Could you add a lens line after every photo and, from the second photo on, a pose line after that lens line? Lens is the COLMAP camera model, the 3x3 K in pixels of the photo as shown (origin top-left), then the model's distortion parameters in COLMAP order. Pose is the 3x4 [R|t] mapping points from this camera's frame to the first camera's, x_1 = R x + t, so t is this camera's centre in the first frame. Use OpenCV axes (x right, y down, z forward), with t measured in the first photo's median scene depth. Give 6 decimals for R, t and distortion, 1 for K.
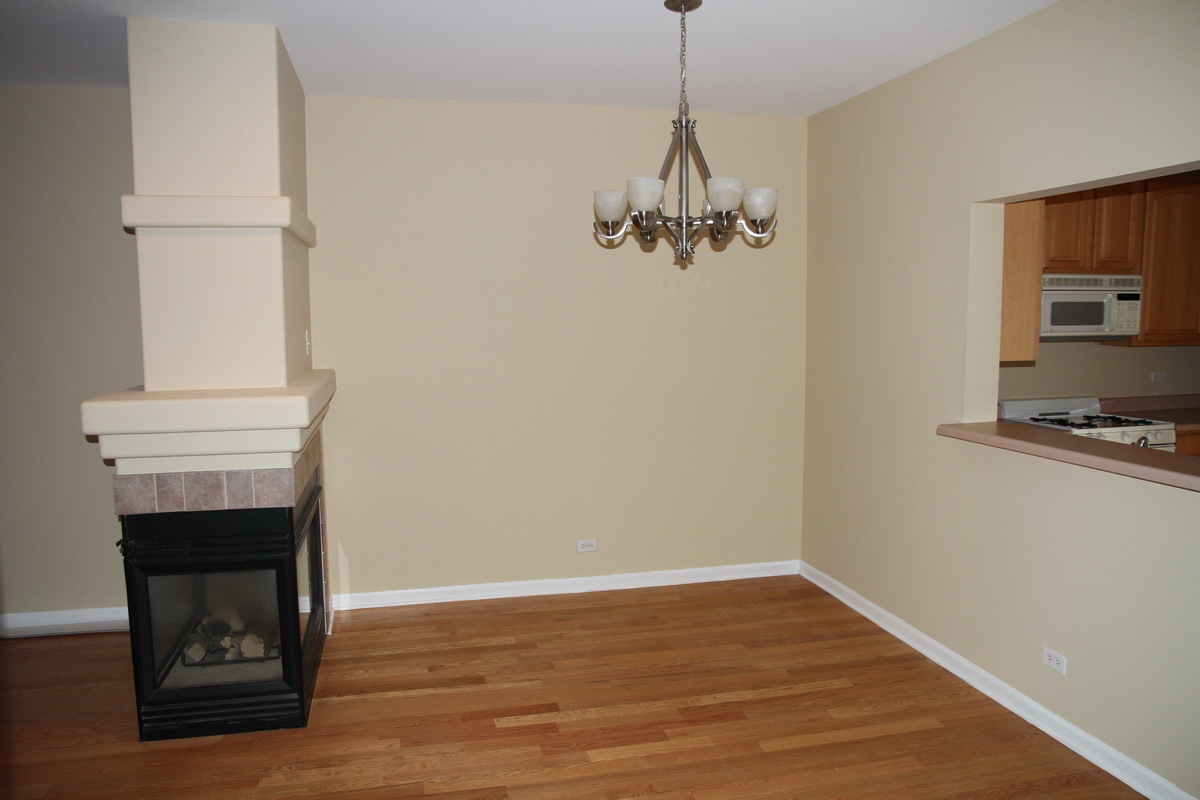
lens RADIAL K [[854.7, 0, 600.0], [0, 854.7, 400.0], [0, 0, 1]] dist [-0.059317, 0.008225]
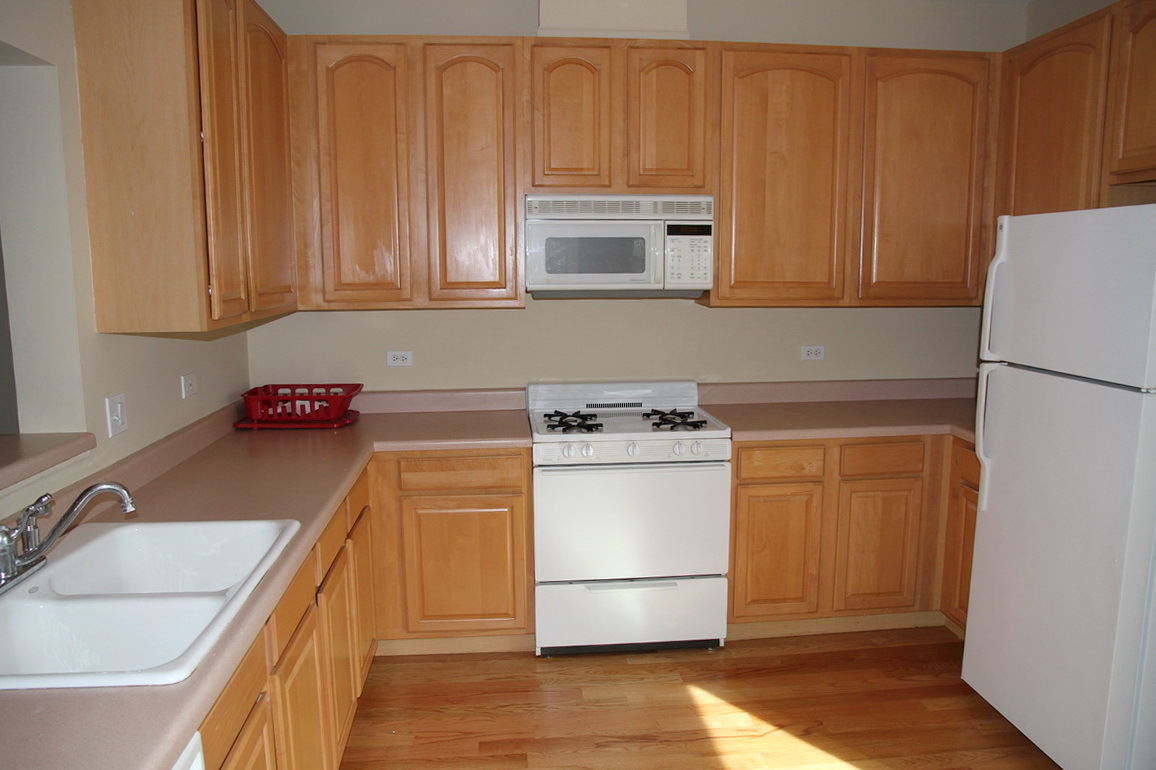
lens RADIAL K [[823.4, 0, 578.0], [0, 823.4, 385.0], [0, 0, 1]] dist [-0.059317, 0.008225]
pose [[0.992090, 0.022107, -0.123570, 0.630760], [-0.017357, 0.999073, 0.039391, -0.027008], [0.124327, -0.036934, 0.991554, 0.355708]]
